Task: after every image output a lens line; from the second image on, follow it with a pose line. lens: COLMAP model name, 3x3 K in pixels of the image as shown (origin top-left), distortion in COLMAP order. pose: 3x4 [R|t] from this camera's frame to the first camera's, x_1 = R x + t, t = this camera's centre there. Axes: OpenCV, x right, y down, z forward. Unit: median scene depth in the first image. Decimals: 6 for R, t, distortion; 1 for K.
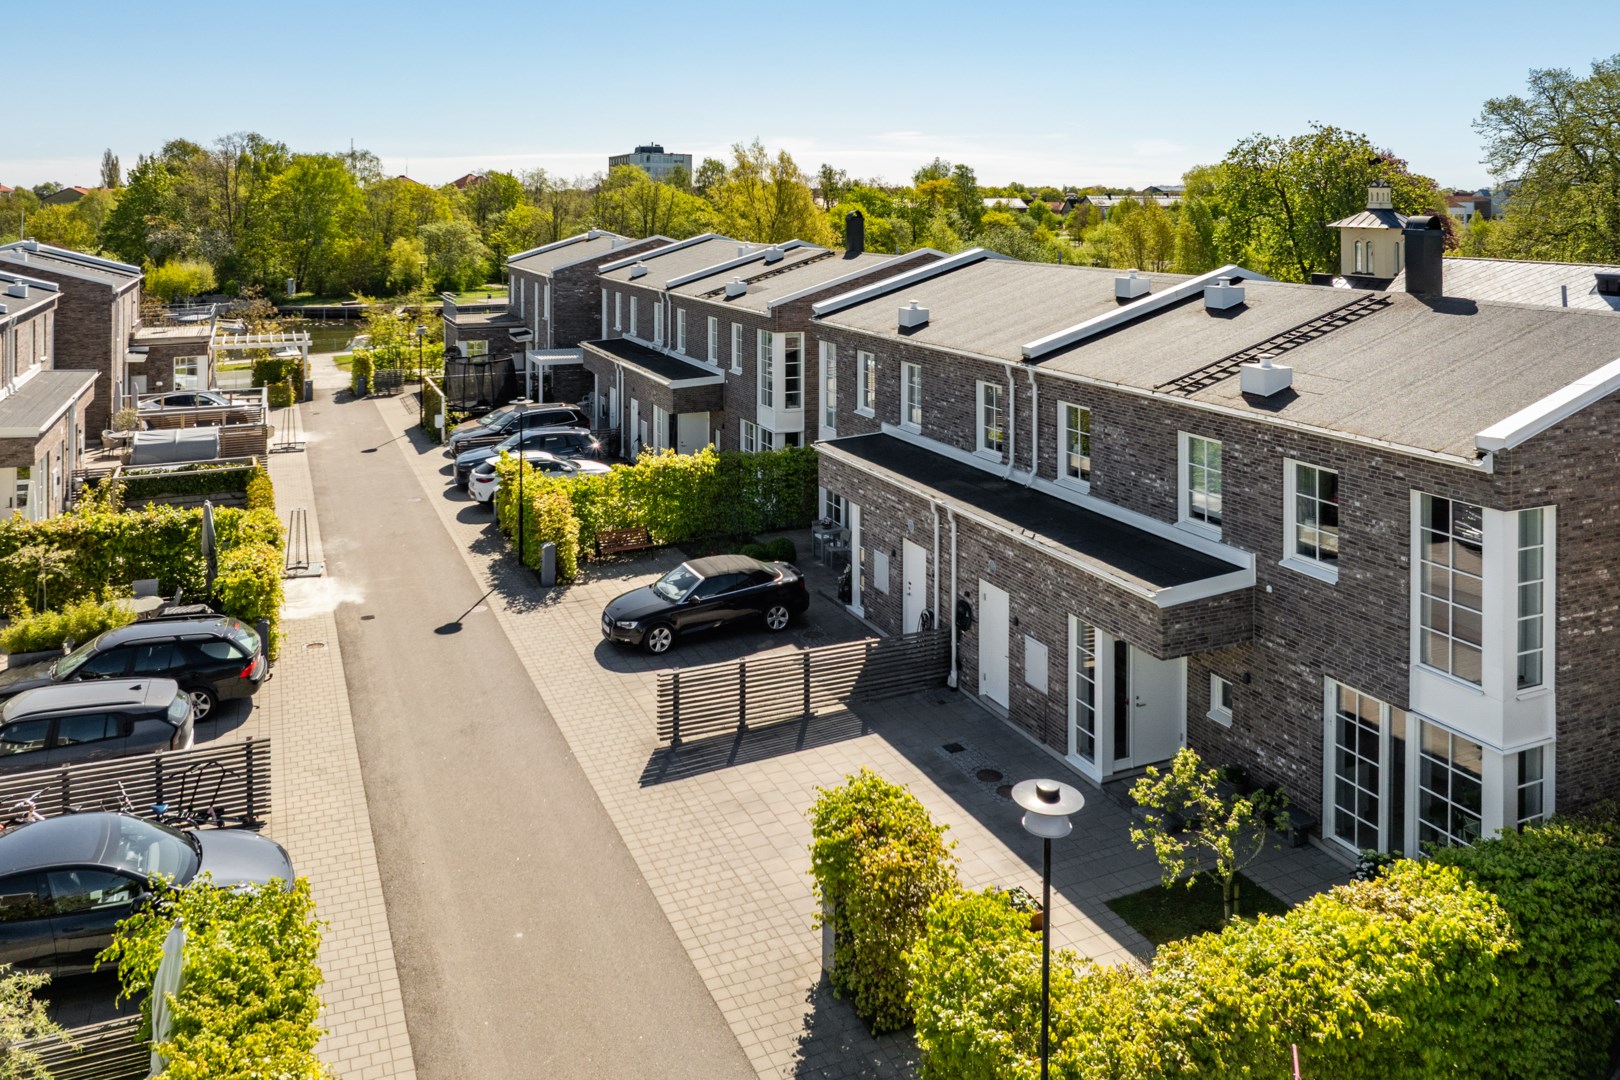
lens RADIAL K [[1145.6, 0, 806.7], [0, 1145.6, 259.9], [0, 0, 1]] dist [-0.009496, -0.009139]
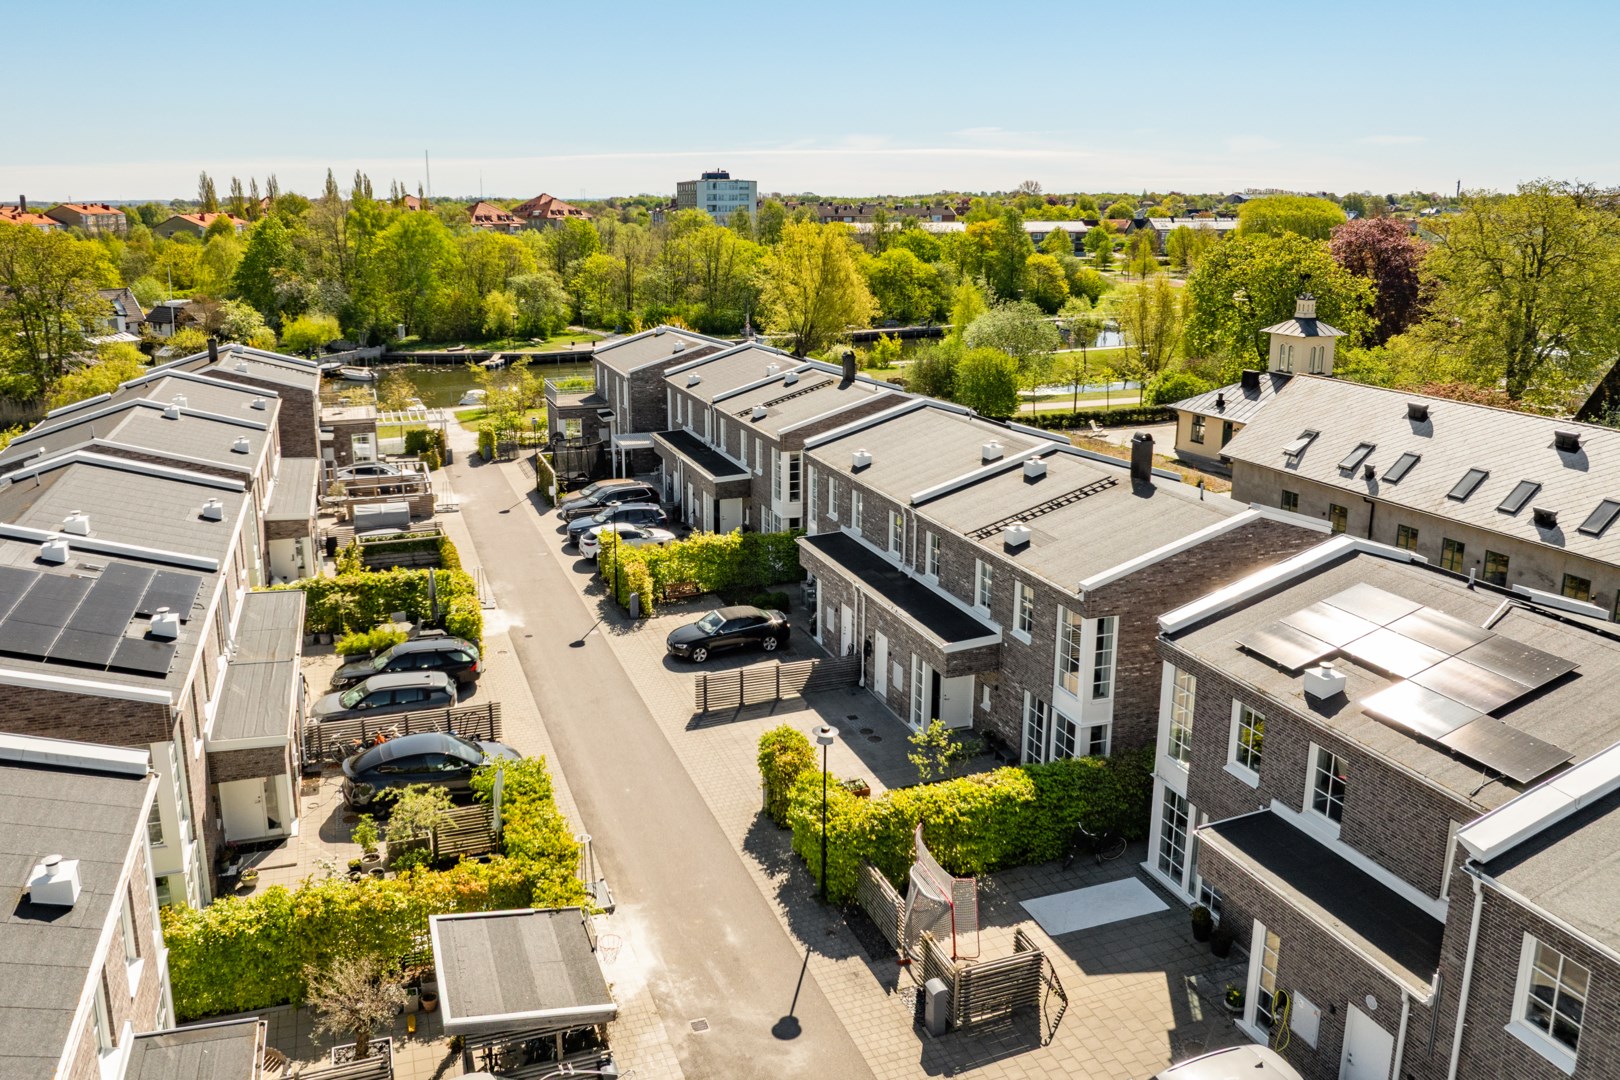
lens RADIAL K [[1135.0, 0, 810.0], [0, 1135.0, 540.0], [0, 0, 1]] dist [0.001012, -0.000441]
pose [[0.998084, 0.021680, -0.057953, 0.113277], [-0.007080, 0.970472, 0.241110, -0.213368], [0.061469, -0.240238, 0.968766, -0.518140]]
